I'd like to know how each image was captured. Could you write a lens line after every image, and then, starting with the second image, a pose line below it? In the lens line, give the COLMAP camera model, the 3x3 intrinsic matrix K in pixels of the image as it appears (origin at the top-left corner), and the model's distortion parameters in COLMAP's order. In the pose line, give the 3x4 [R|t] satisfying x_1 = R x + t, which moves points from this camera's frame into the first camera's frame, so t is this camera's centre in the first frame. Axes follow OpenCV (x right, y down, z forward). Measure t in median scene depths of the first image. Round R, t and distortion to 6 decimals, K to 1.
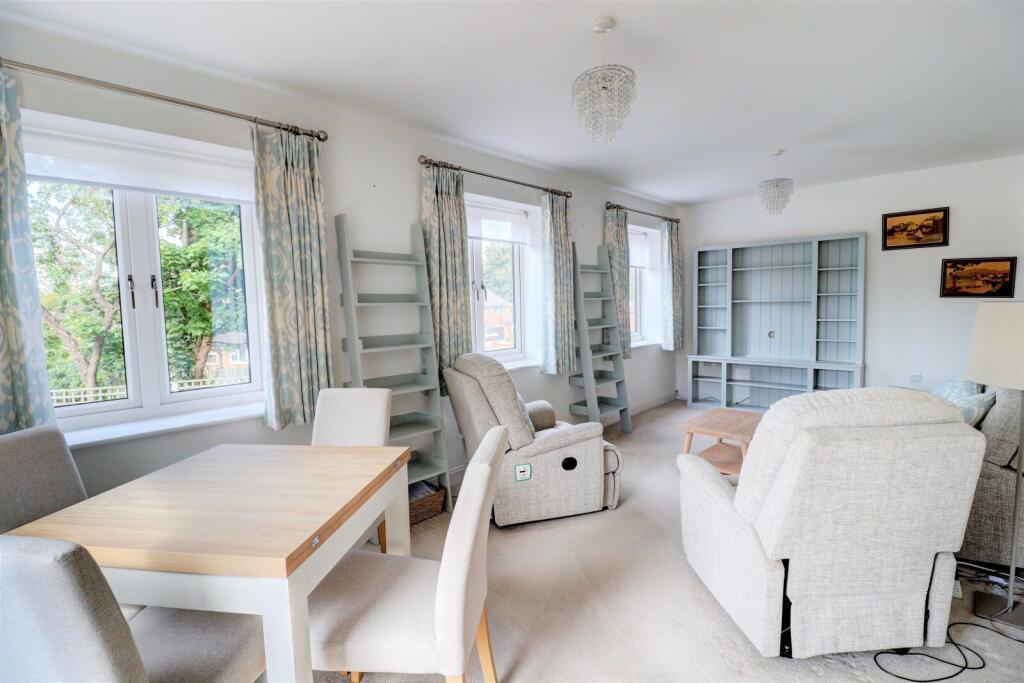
lens RADIAL K [[486.3, 0, 512.0], [0, 486.3, 341.5], [0, 0, 1]] dist [0.000043, -0.000034]
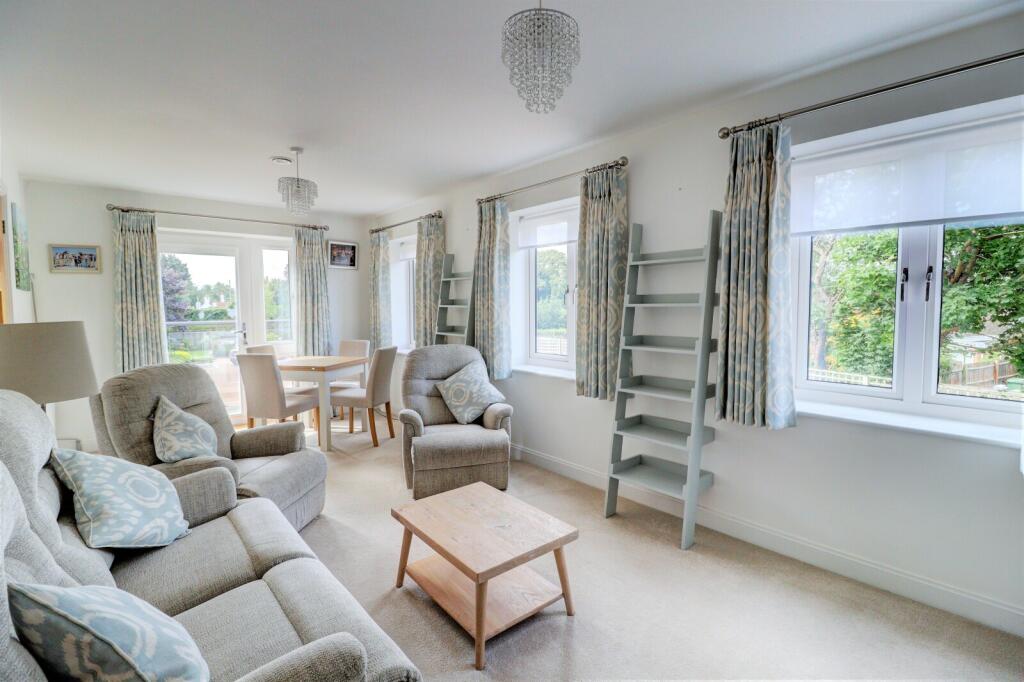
lens RADIAL K [[474.3, 0, 512.3], [0, 474.3, 329.9], [0, 0, 1]] dist [0.000385, 0.000057]
pose [[-0.112592, 0.076054, -0.990726, 0.688824], [-0.071996, 0.993821, 0.084473, -0.080779], [0.991030, 0.080840, -0.106421, 0.755158]]
